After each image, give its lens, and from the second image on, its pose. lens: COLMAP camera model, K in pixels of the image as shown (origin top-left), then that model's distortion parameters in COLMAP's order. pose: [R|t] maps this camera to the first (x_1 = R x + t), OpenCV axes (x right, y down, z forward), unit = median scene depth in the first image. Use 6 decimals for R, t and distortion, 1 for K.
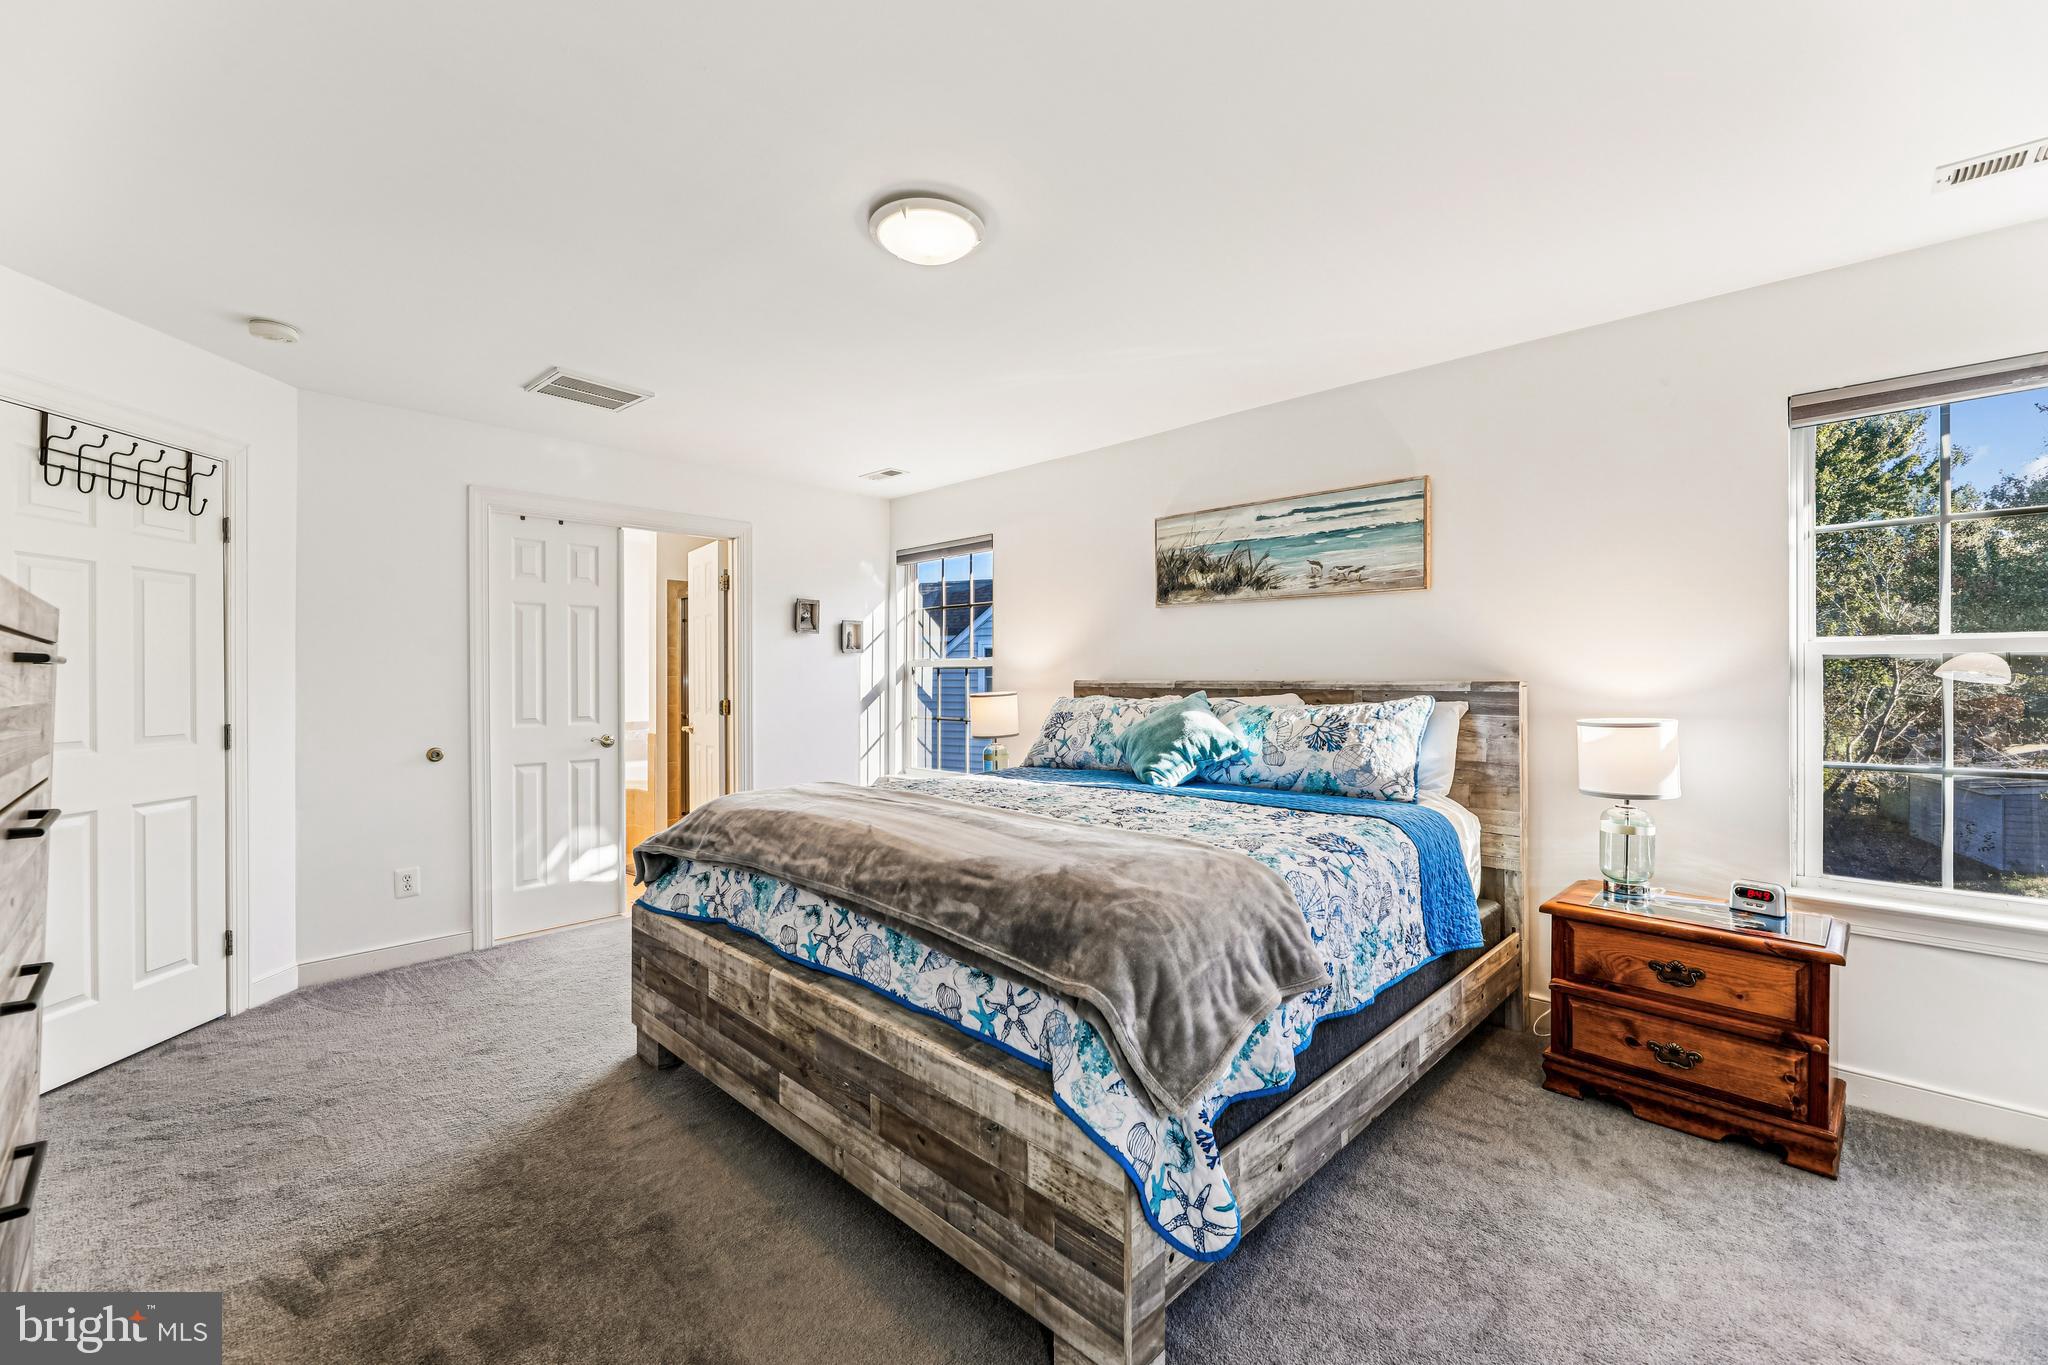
lens RADIAL K [[820.9, 0, 1021.4], [0, 820.9, 684.9], [0, 0, 1]] dist [-0.001433, 0.000145]
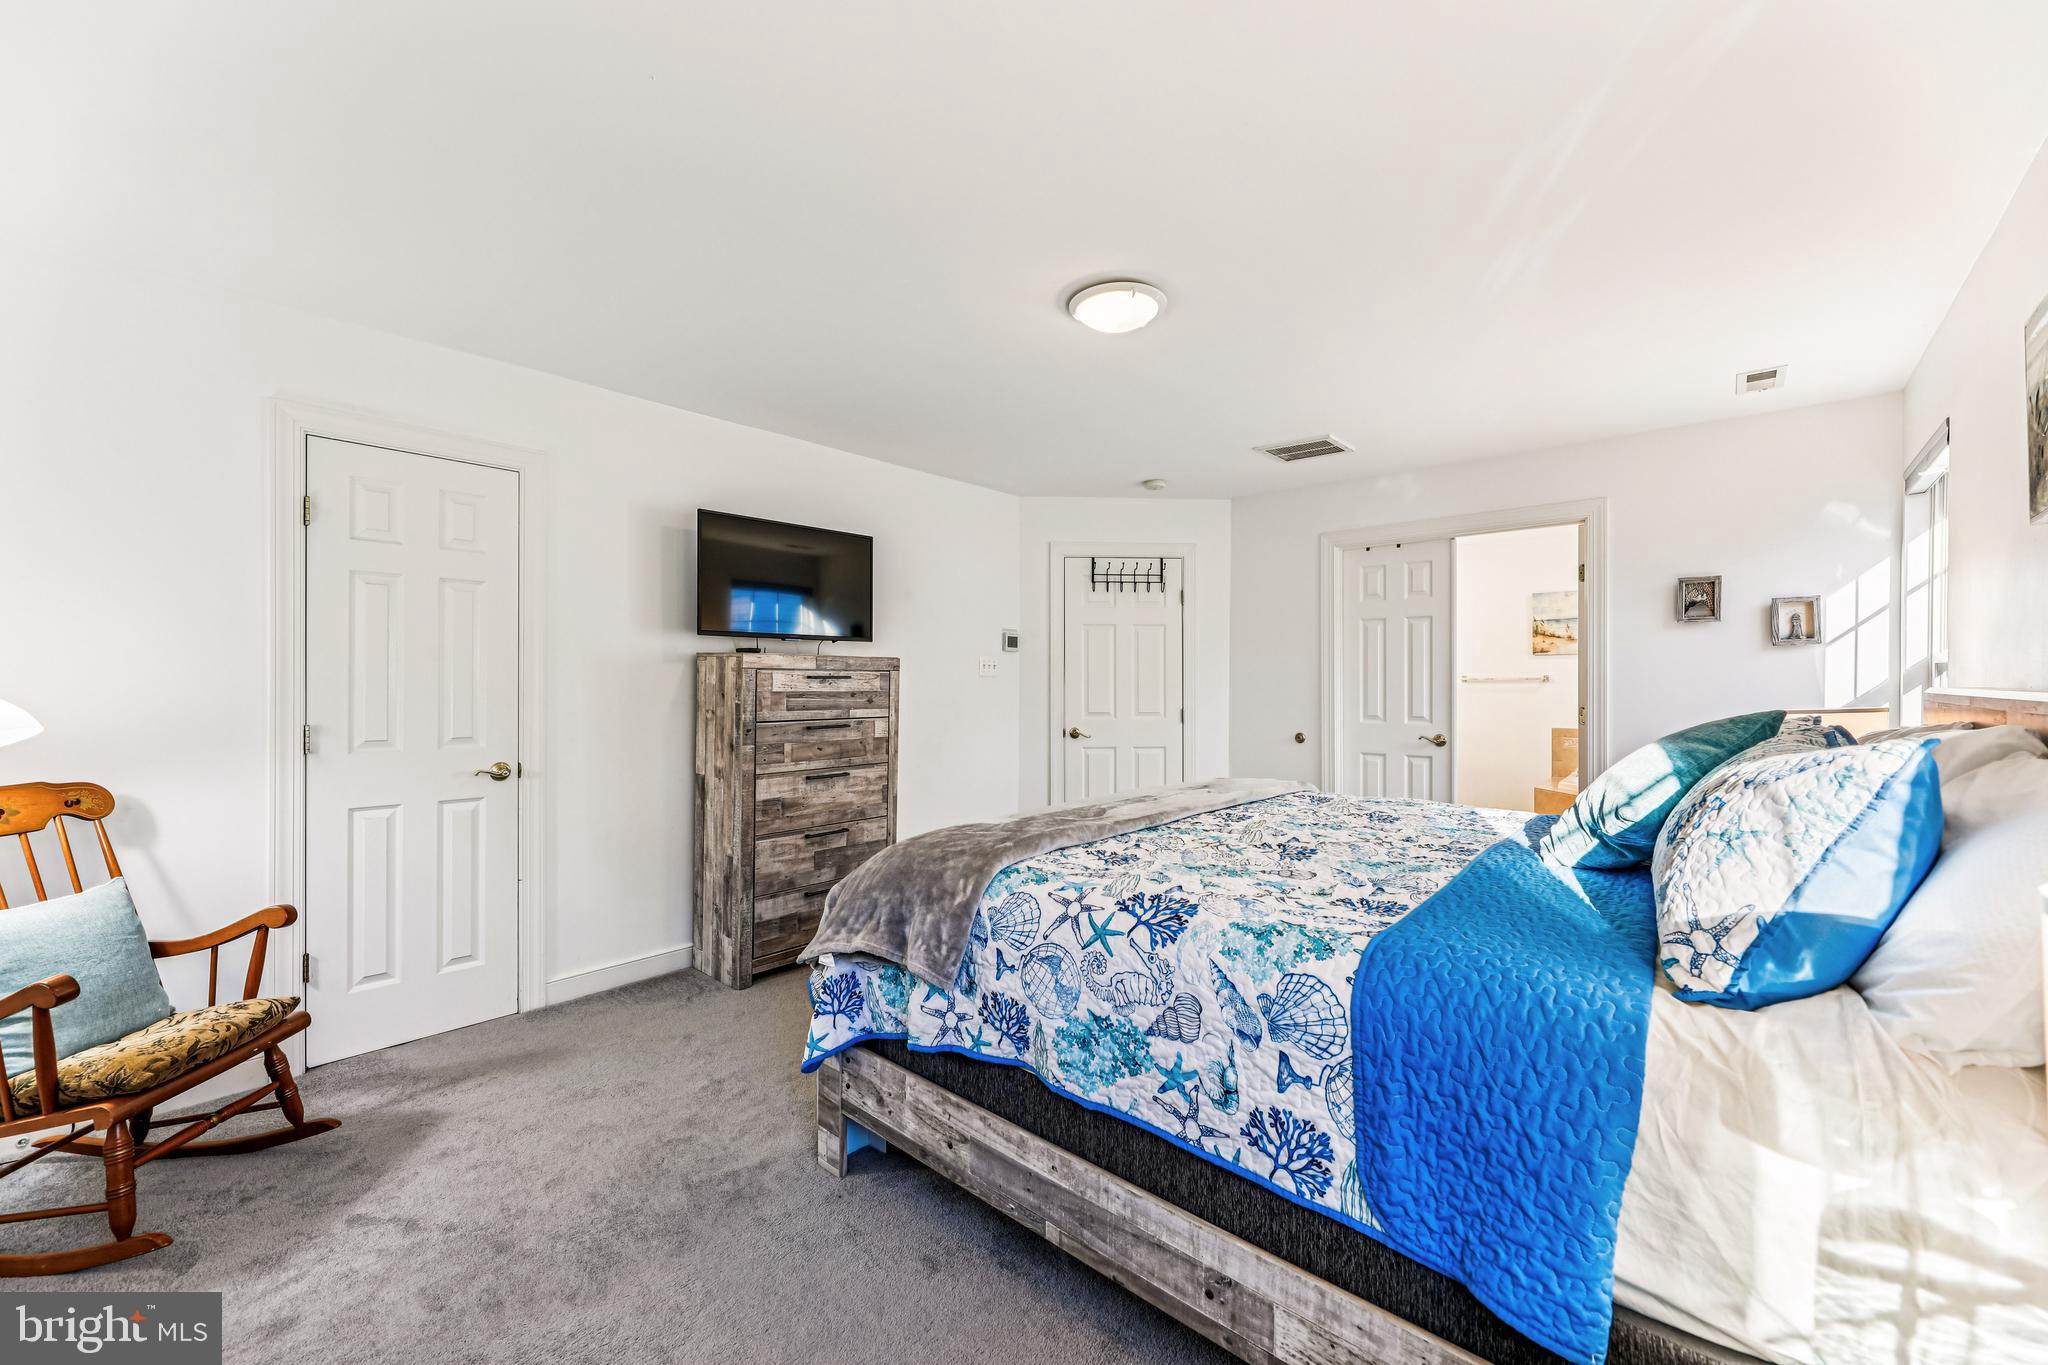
lens RADIAL K [[820.9, 0, 1021.4], [0, 820.9, 684.9], [0, 0, 1]] dist [-0.001433, 0.000145]
pose [[0.047313, 0.006002, -0.998862, 0.674474], [-0.007120, 0.999959, 0.005671, -0.008033], [0.998855, 0.006843, 0.047354, 0.507037]]
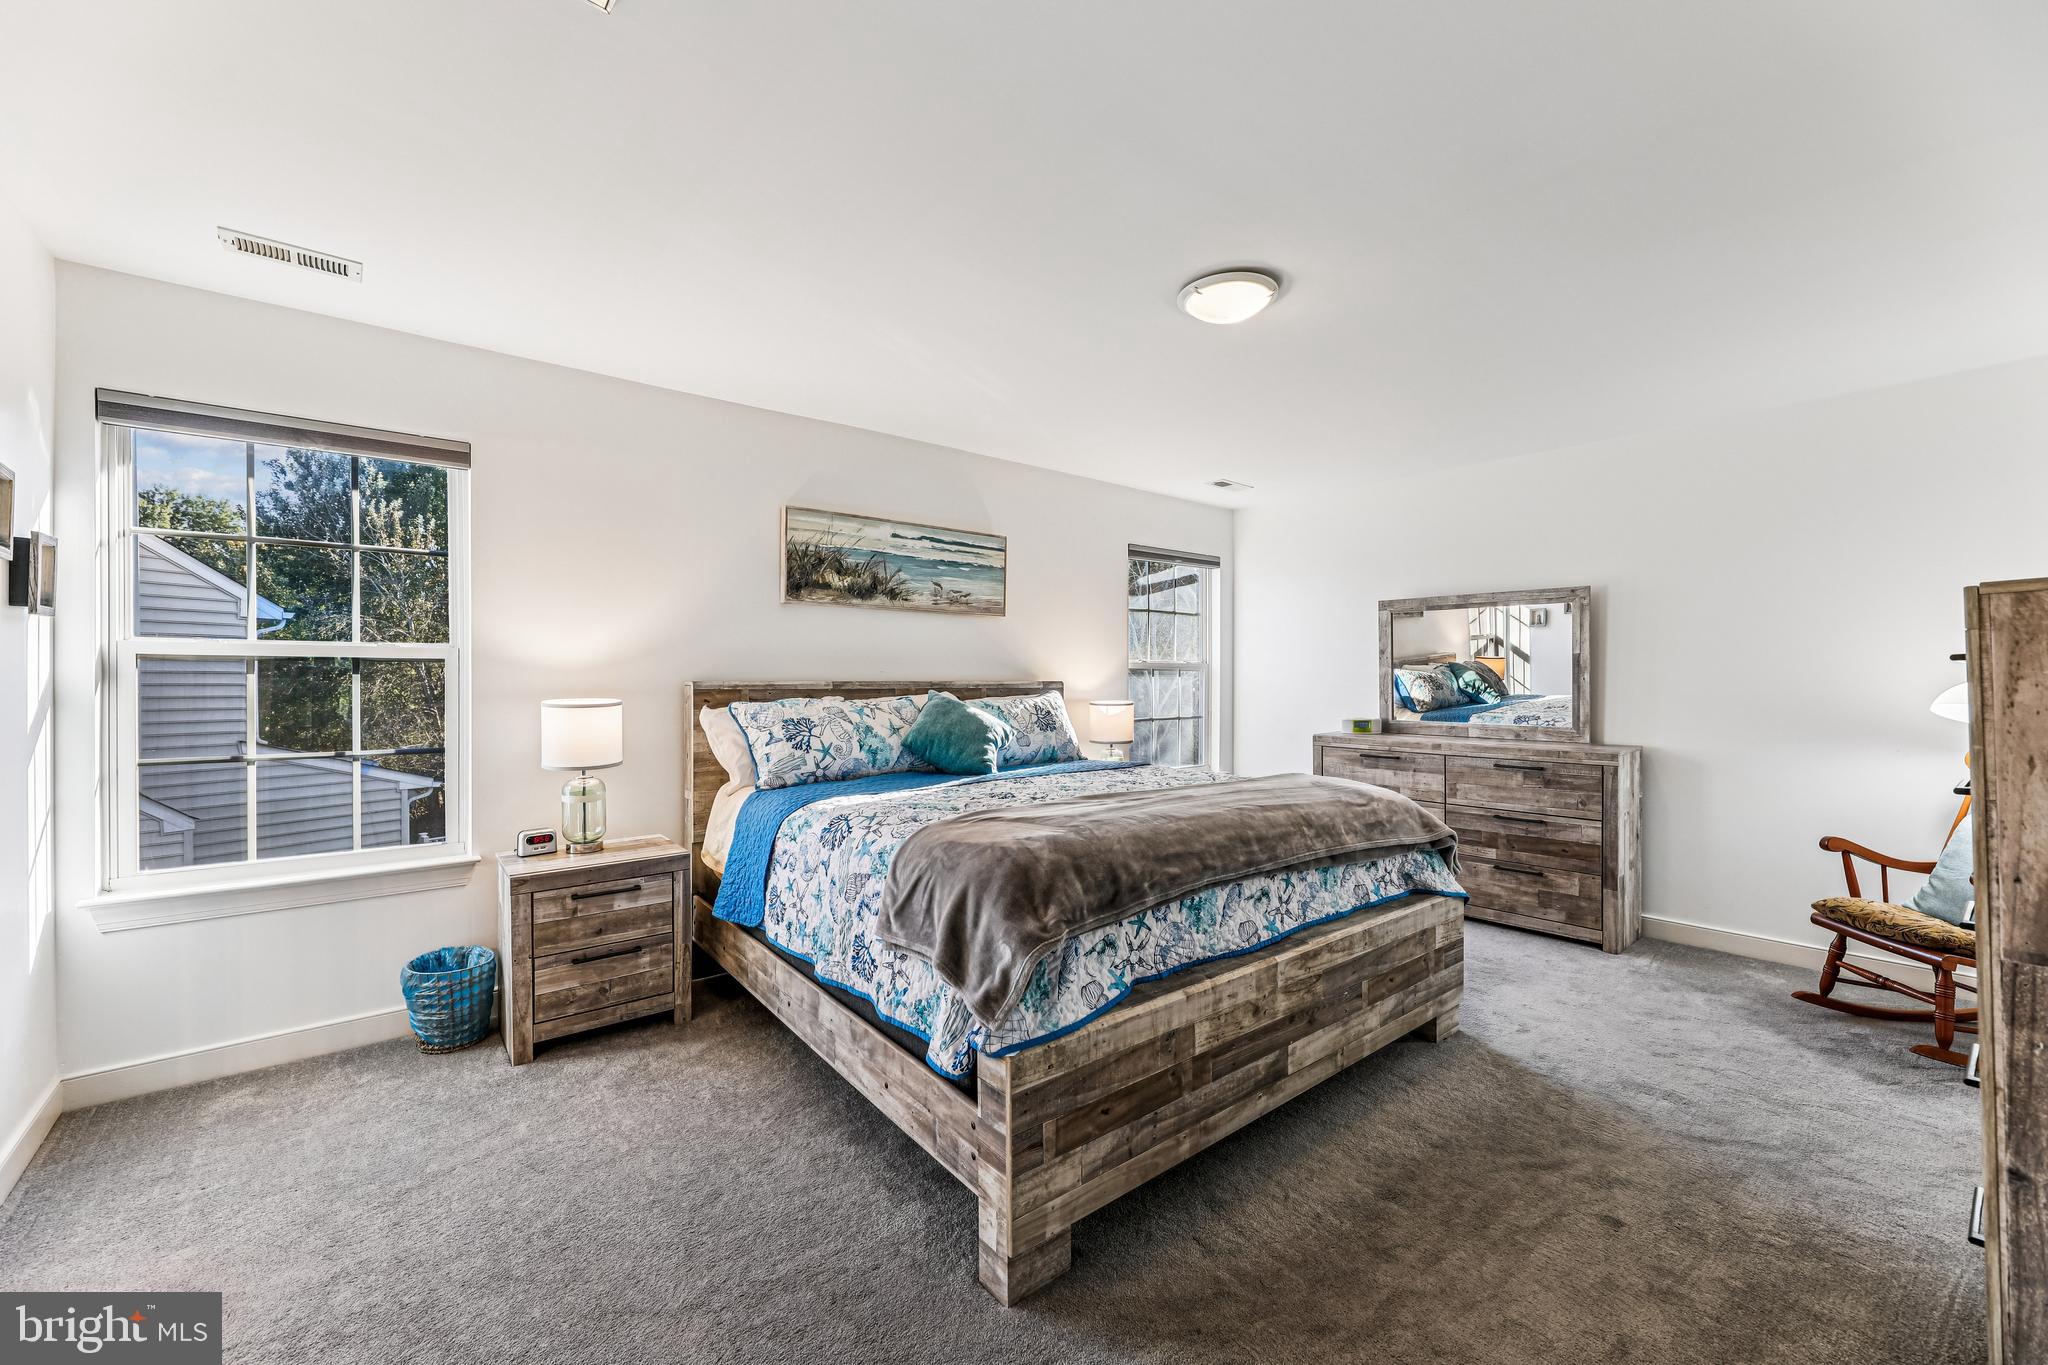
lens RADIAL K [[820.9, 0, 1021.4], [0, 820.9, 684.9], [0, 0, 1]] dist [-0.001433, 0.000145]
pose [[0.126556, -0.006100, 0.991941, -0.835241], [0.008816, 0.999949, 0.005025, -0.004172], [-0.991920, 0.008109, 0.126604, 0.721080]]
